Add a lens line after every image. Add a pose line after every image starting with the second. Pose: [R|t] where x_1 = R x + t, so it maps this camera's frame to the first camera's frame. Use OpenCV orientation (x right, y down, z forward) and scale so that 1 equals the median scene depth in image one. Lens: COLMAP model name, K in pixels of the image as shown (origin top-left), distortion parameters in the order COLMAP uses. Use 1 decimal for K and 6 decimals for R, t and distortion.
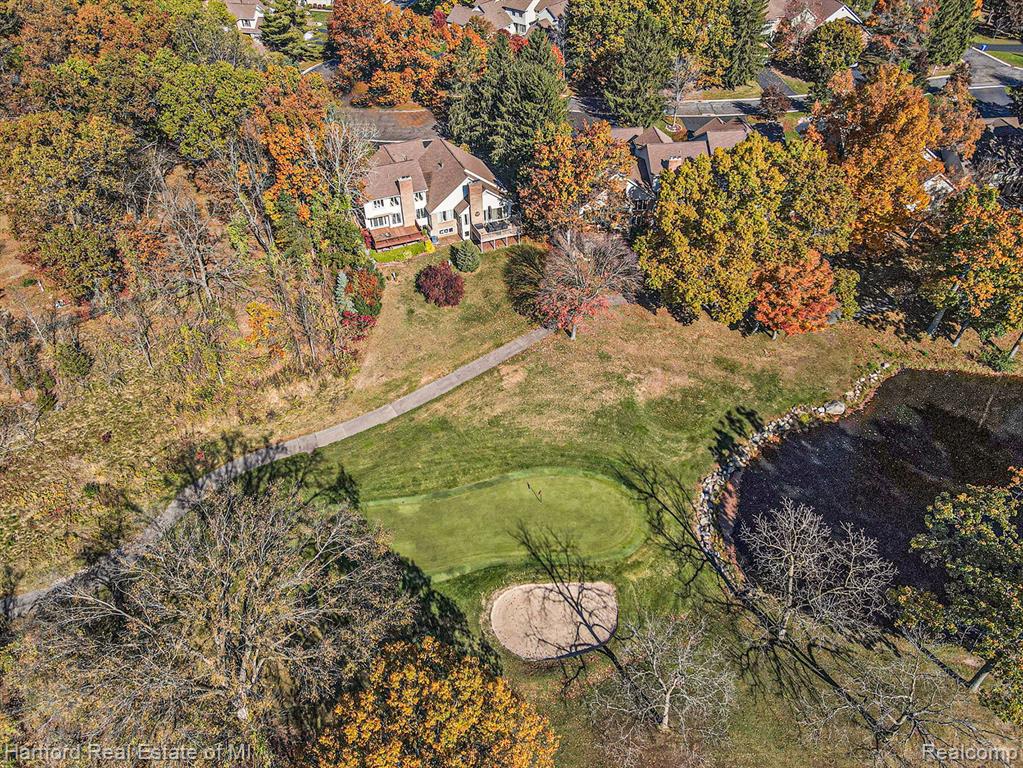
lens RADIAL K [[743.8, 0, 513.1], [0, 743.8, 379.1], [0, 0, 1]] dist [0.003418, 0.006742]
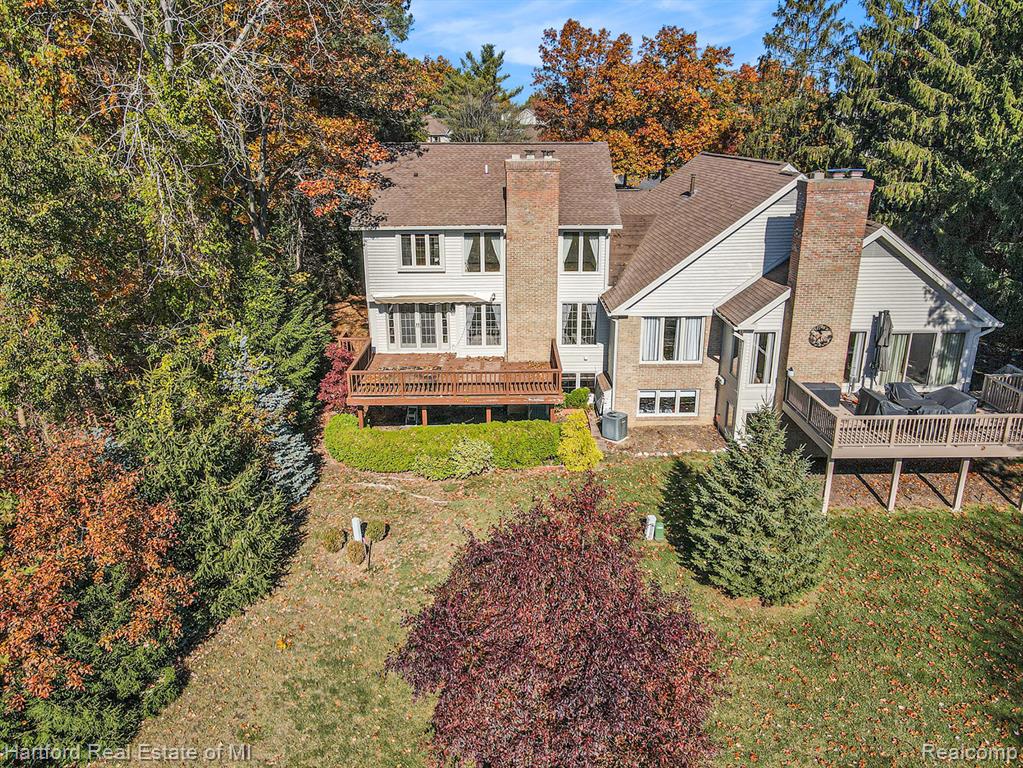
lens RADIAL K [[743.8, 0, 513.1], [0, 743.8, 379.1], [0, 0, 1]] dist [0.003418, 0.006742]
pose [[0.932382, 0.126717, -0.338536, -0.064591], [-0.242156, 0.914288, -0.324711, -0.133533], [0.268373, 0.384734, 0.883151, 0.896062]]
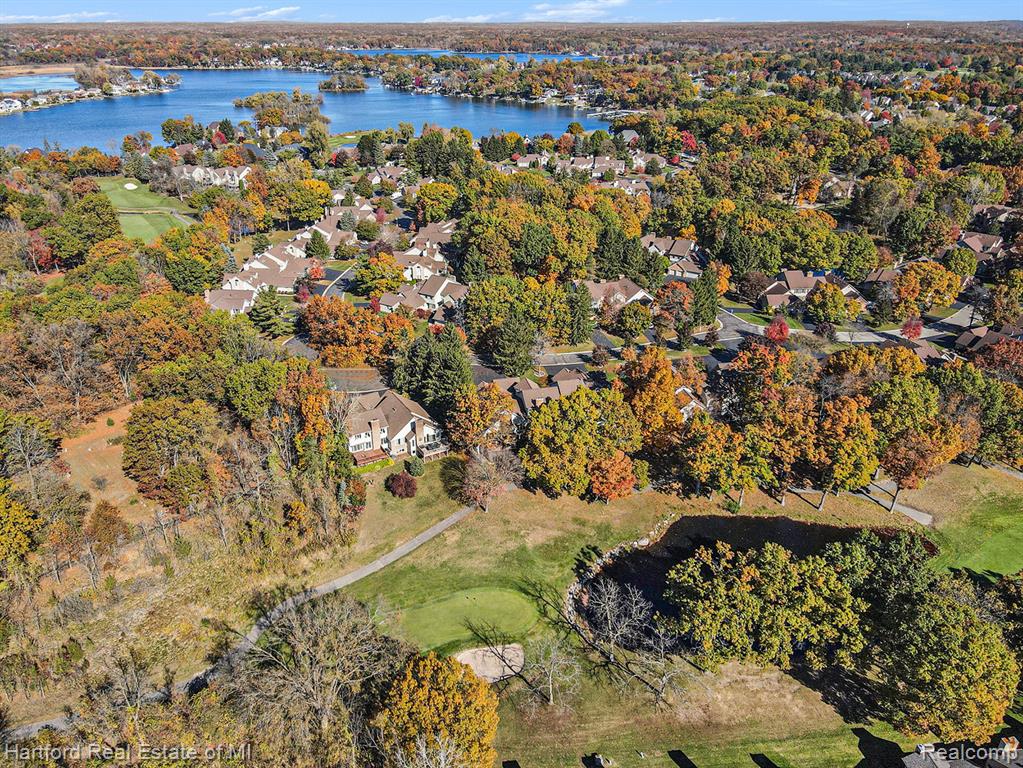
lens RADIAL K [[743.8, 0, 513.1], [0, 743.8, 379.1], [0, 0, 1]] dist [0.003418, 0.006742]
pose [[0.988729, -0.047141, 0.142100, -0.082372], [0.082791, 0.962967, -0.256595, 0.090474], [-0.124742, 0.265468, 0.956016, -0.665381]]
